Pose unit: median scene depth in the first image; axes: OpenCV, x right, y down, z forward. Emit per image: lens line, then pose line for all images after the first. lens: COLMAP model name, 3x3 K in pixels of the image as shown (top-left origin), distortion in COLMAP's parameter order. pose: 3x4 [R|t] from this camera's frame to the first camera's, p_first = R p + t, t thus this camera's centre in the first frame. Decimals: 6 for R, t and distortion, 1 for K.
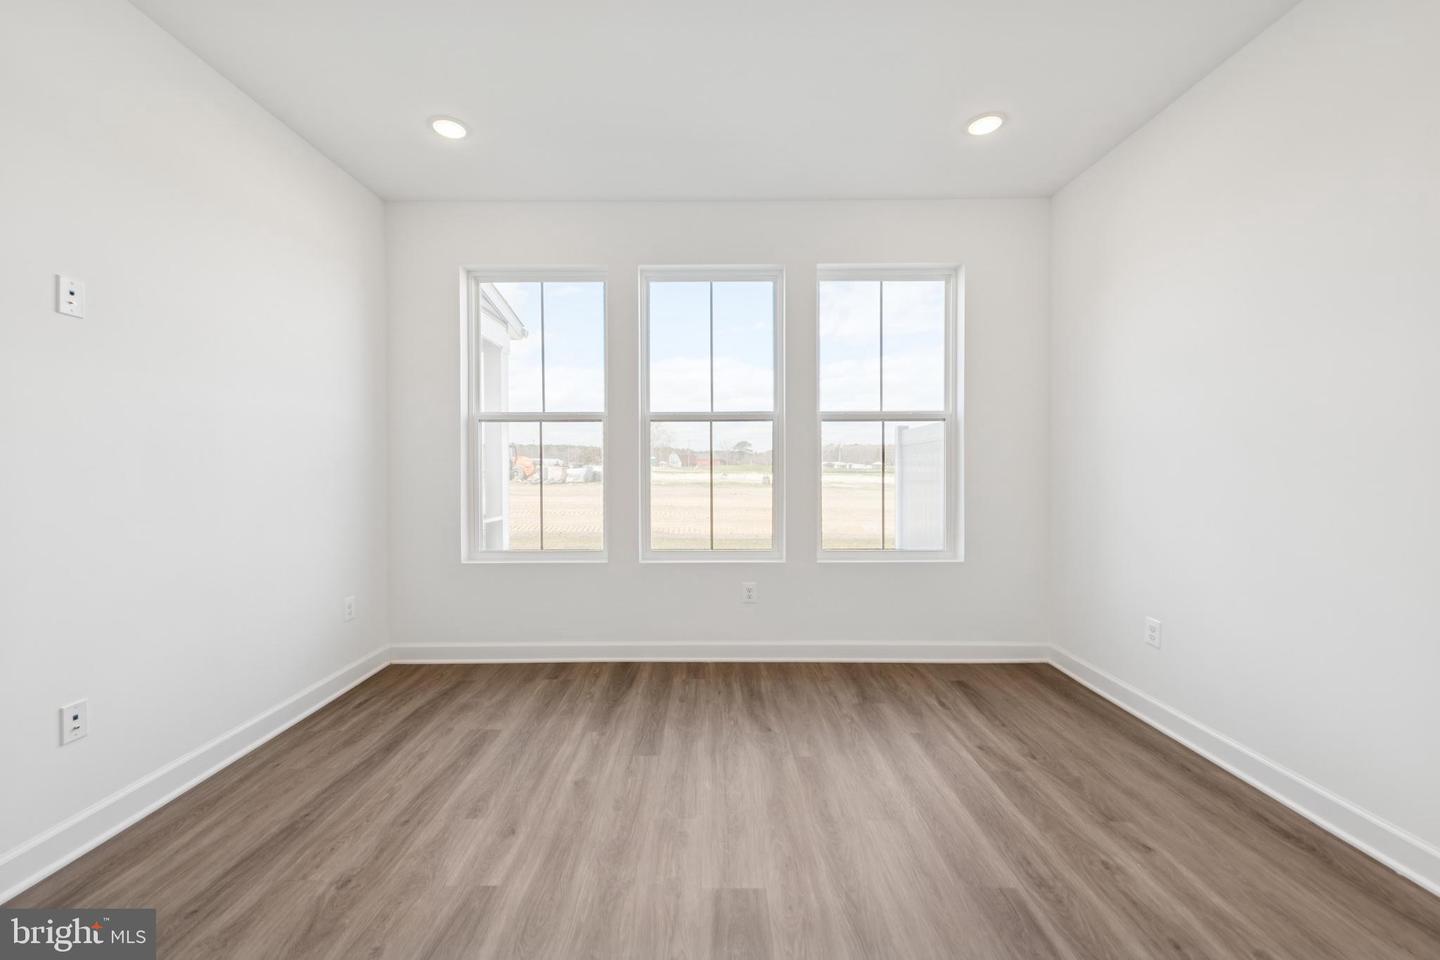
lens RADIAL K [[577.0, 0, 714.8], [0, 577.0, 482.6], [0, 0, 1]] dist [0.012769, -0.001269]
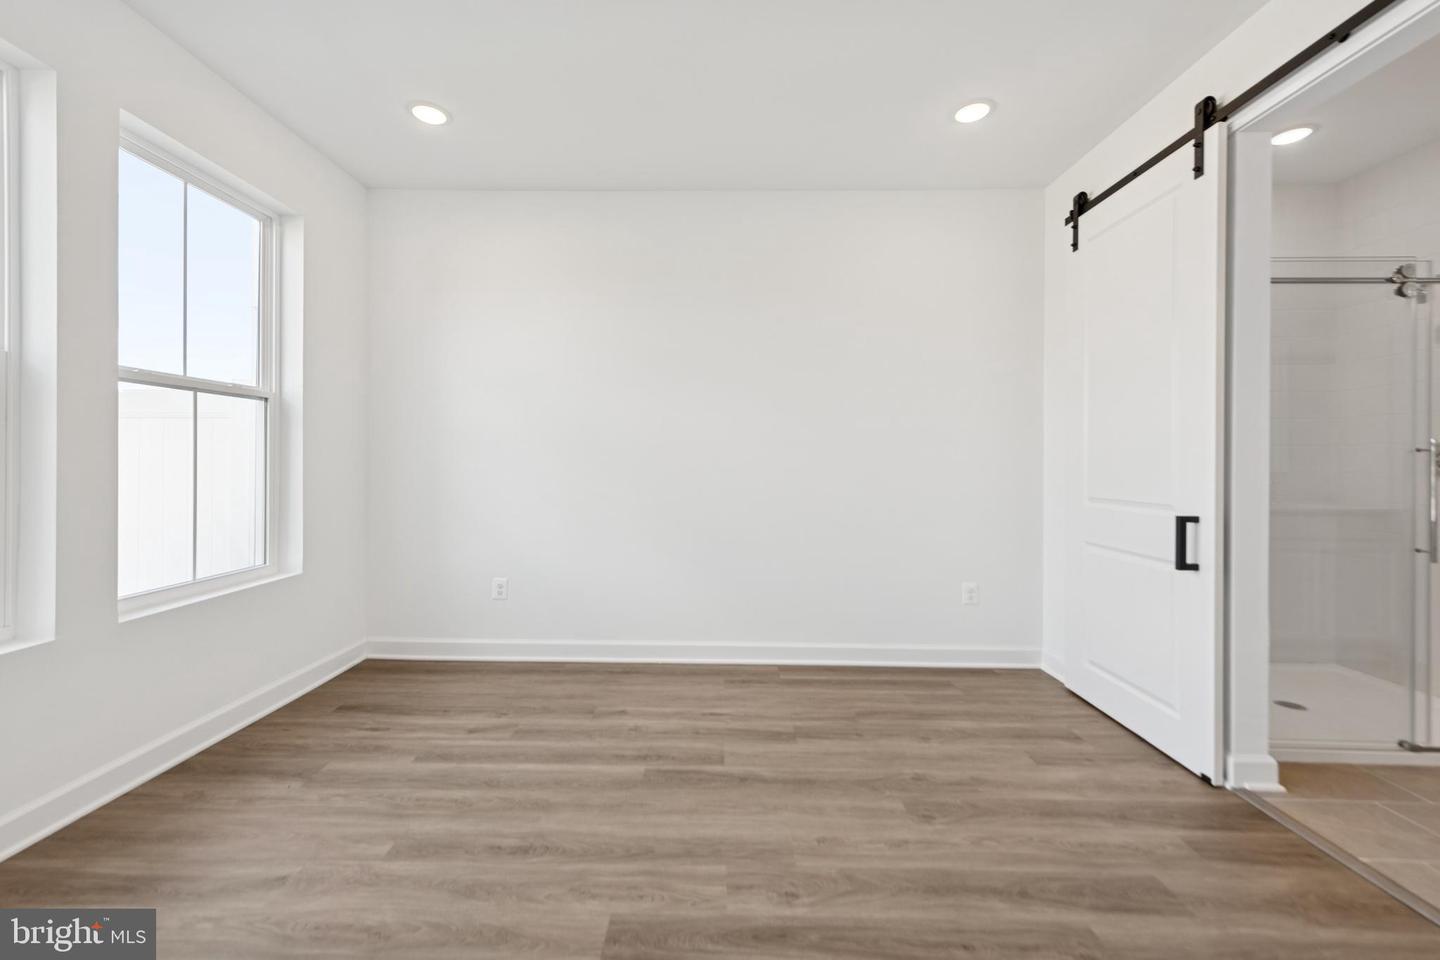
lens RADIAL K [[577.0, 0, 715.5], [0, 577.0, 471.4], [0, 0, 1]] dist [0.012769, -0.001269]
pose [[-0.002245, -0.015778, 0.999873, -0.526159], [0.019535, 0.999684, 0.015819, -0.014633], [-0.999807, 0.019568, -0.001936, 0.515447]]
